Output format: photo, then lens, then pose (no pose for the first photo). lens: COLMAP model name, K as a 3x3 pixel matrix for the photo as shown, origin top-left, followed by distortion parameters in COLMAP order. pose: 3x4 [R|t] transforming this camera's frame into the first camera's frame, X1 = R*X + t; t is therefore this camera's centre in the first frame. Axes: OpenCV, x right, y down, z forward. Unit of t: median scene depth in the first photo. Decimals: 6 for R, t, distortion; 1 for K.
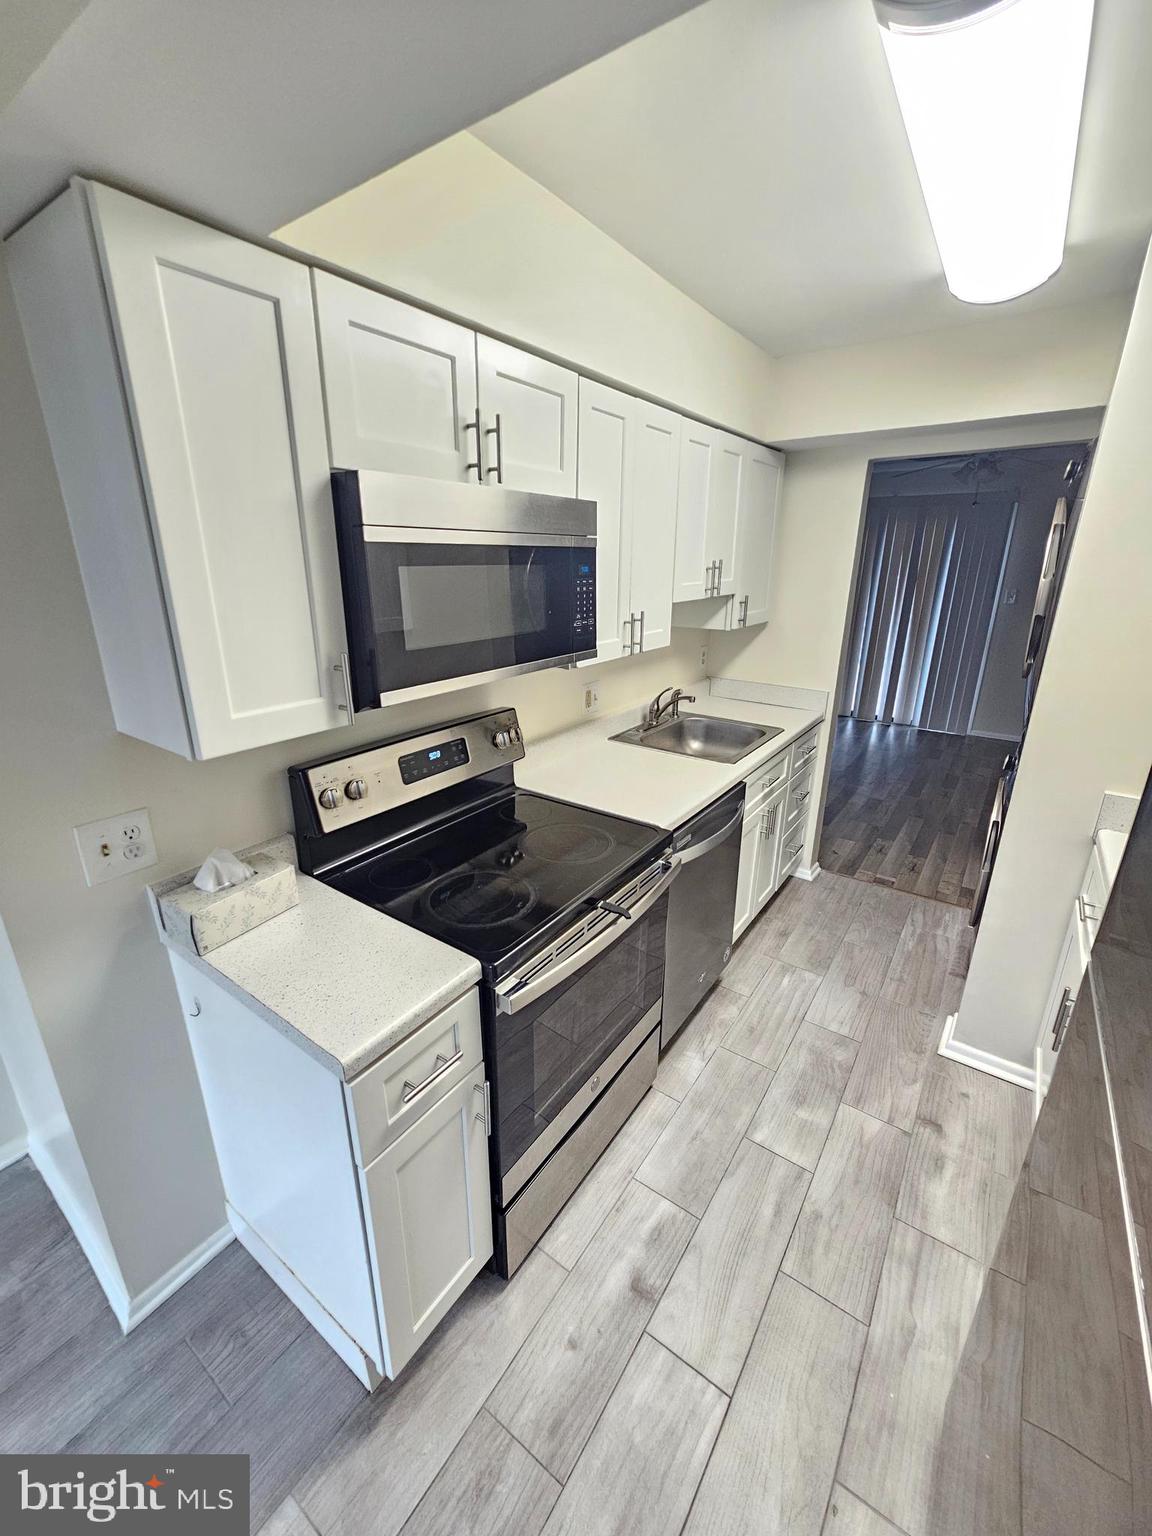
lens RADIAL K [[627.0, 0, 571.0], [0, 627.0, 761.9], [0, 0, 1]] dist [-0.001130, -0.000616]
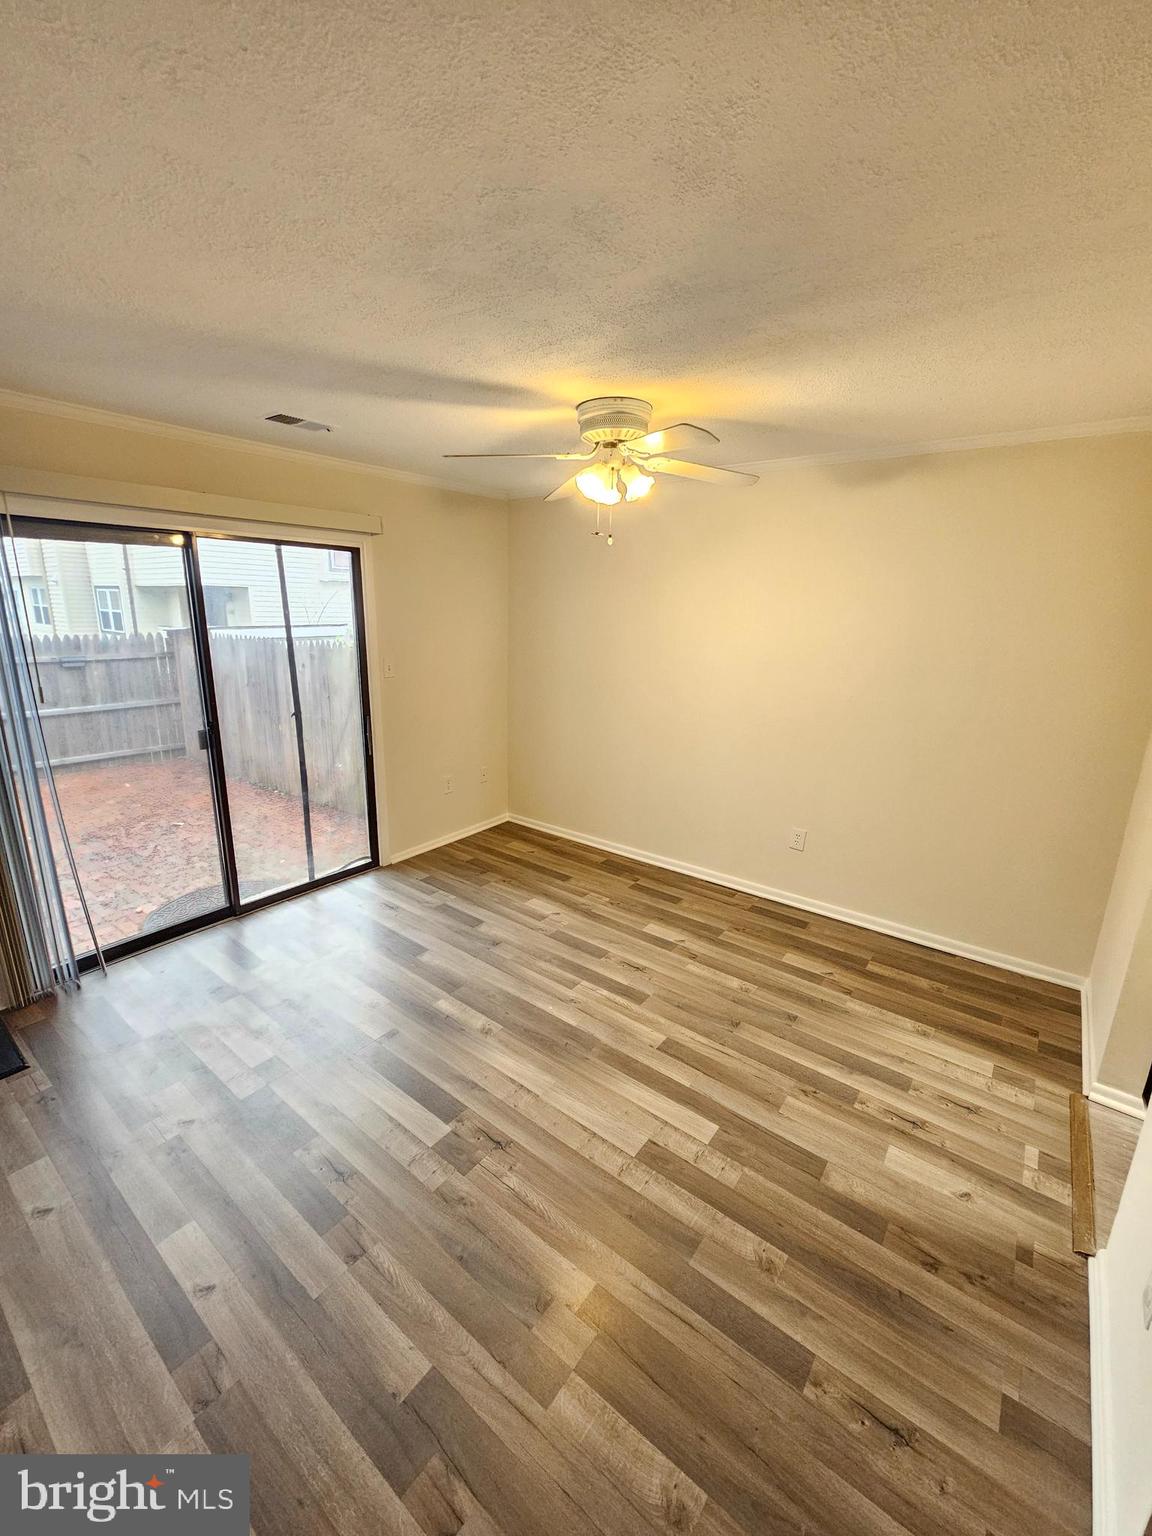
lens RADIAL K [[627.0, 0, 571.0], [0, 627.0, 761.9], [0, 0, 1]] dist [-0.001130, -0.000616]
pose [[0.032431, -0.246340, 0.968641, 0.001693], [0.299179, 0.927106, 0.225760, -0.363231], [-0.953646, 0.282475, 0.103767, 1.052866]]
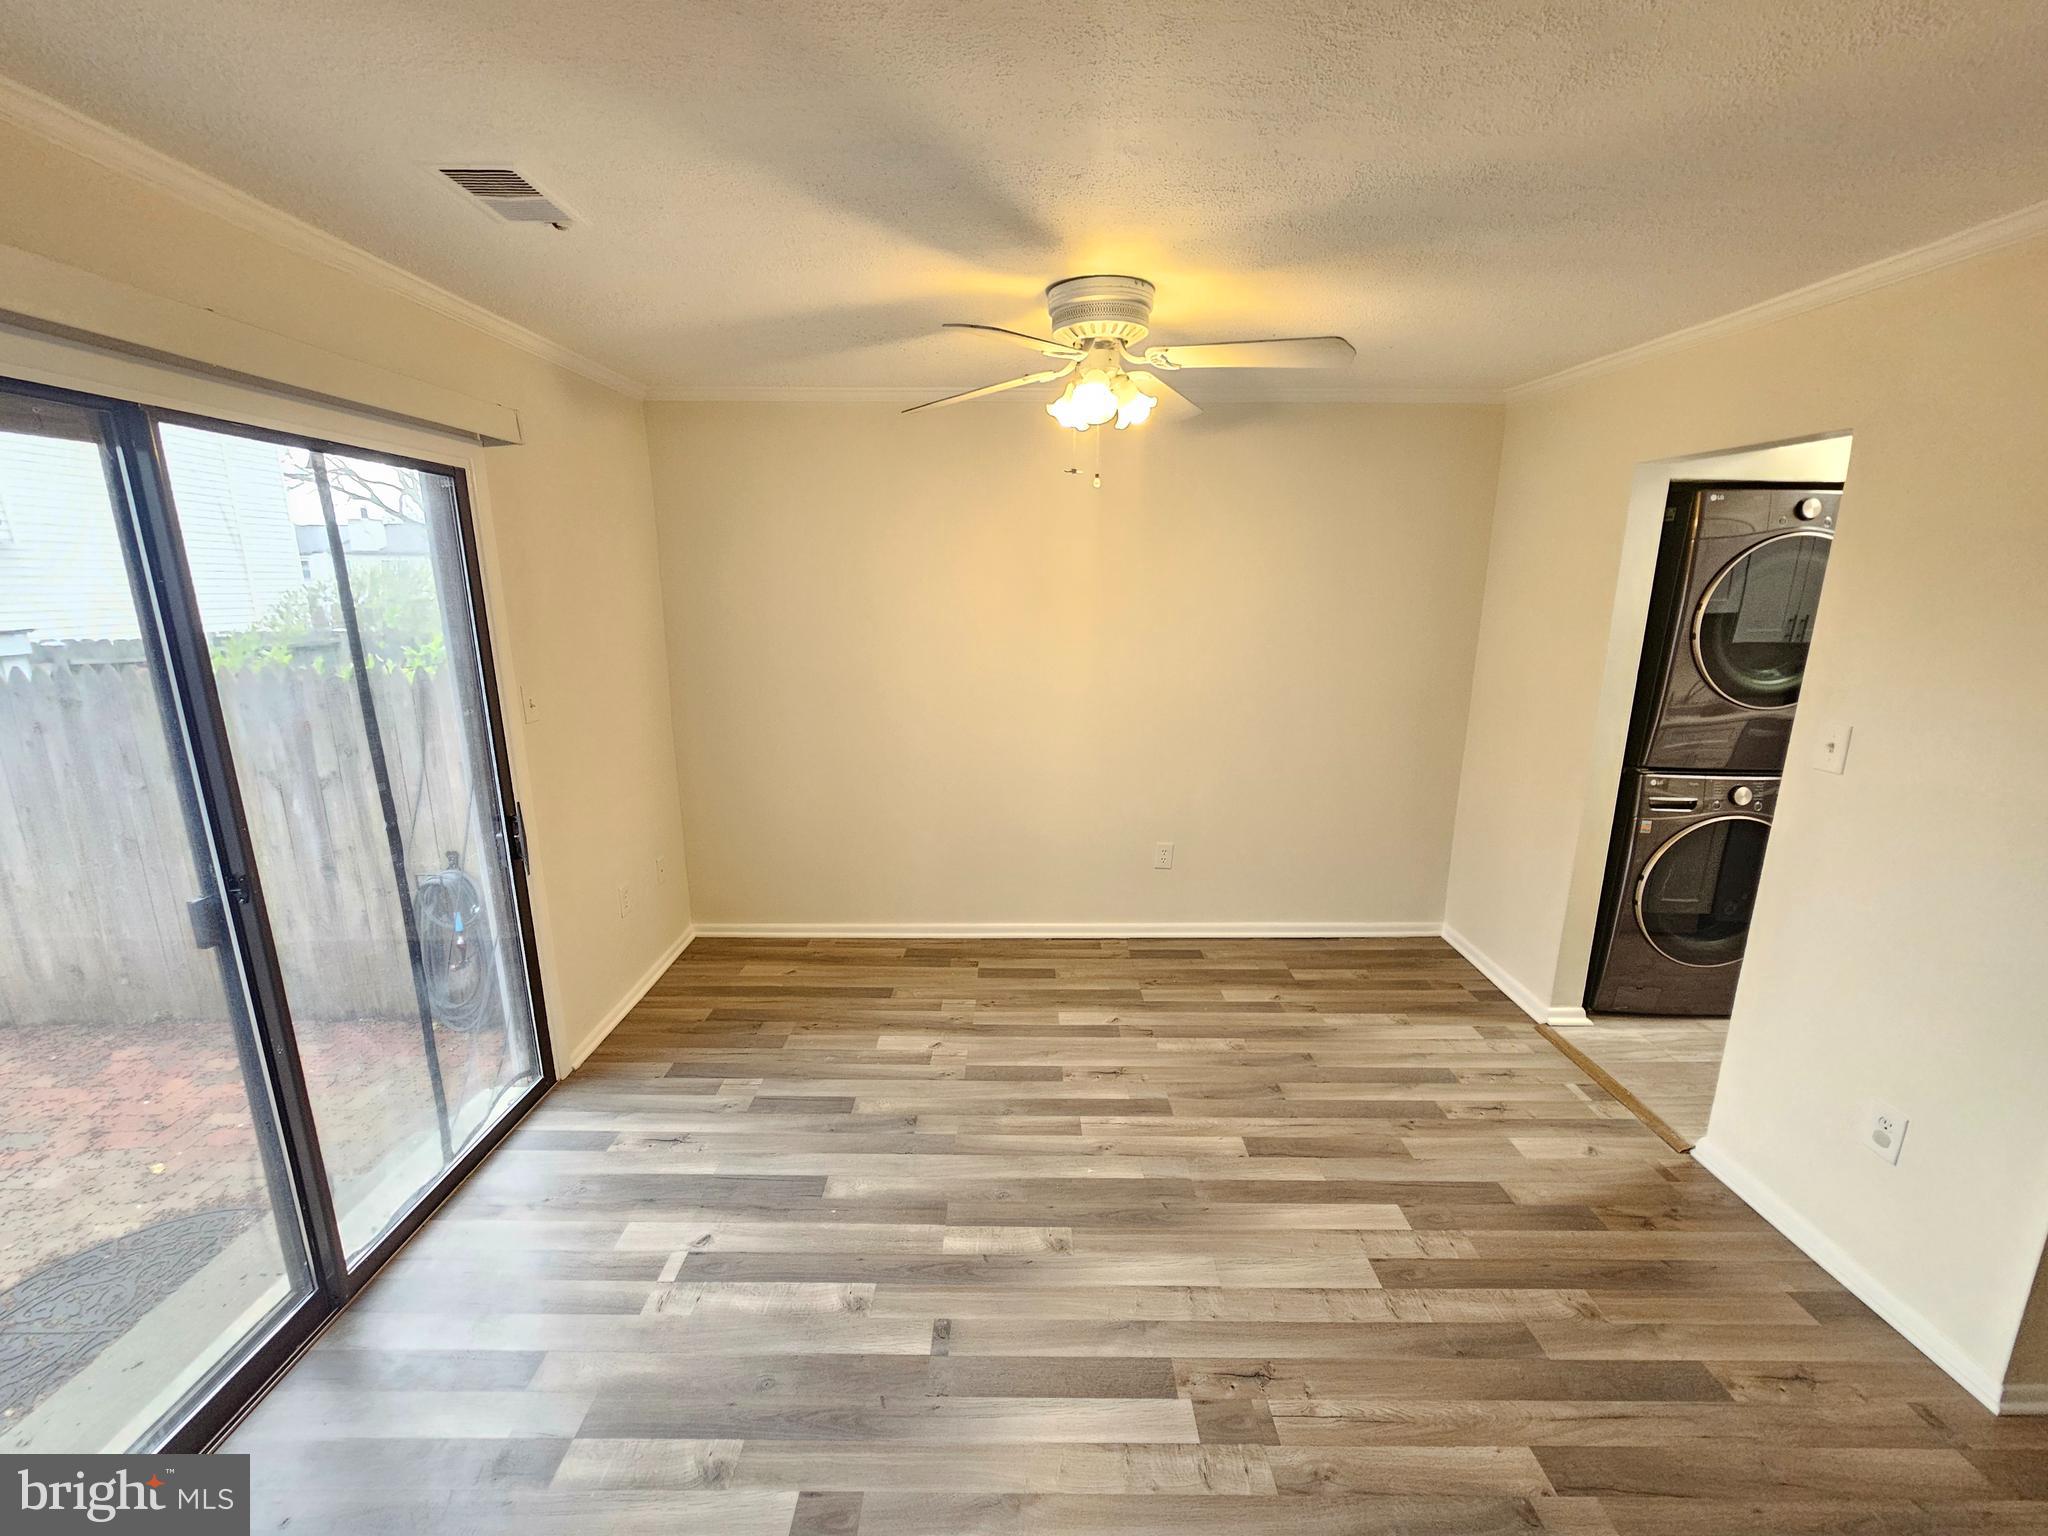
lens RADIAL K [[840.2, 0, 1025.2], [0, 840.2, 778.0], [0, 0, 1]] dist [-0.008638, 0.005500]
pose [[-0.586345, -0.191908, 0.787001, 0.191511], [0.254438, 0.878734, 0.403842, -0.481045], [-0.769065, 0.437033, -0.466413, 1.413815]]
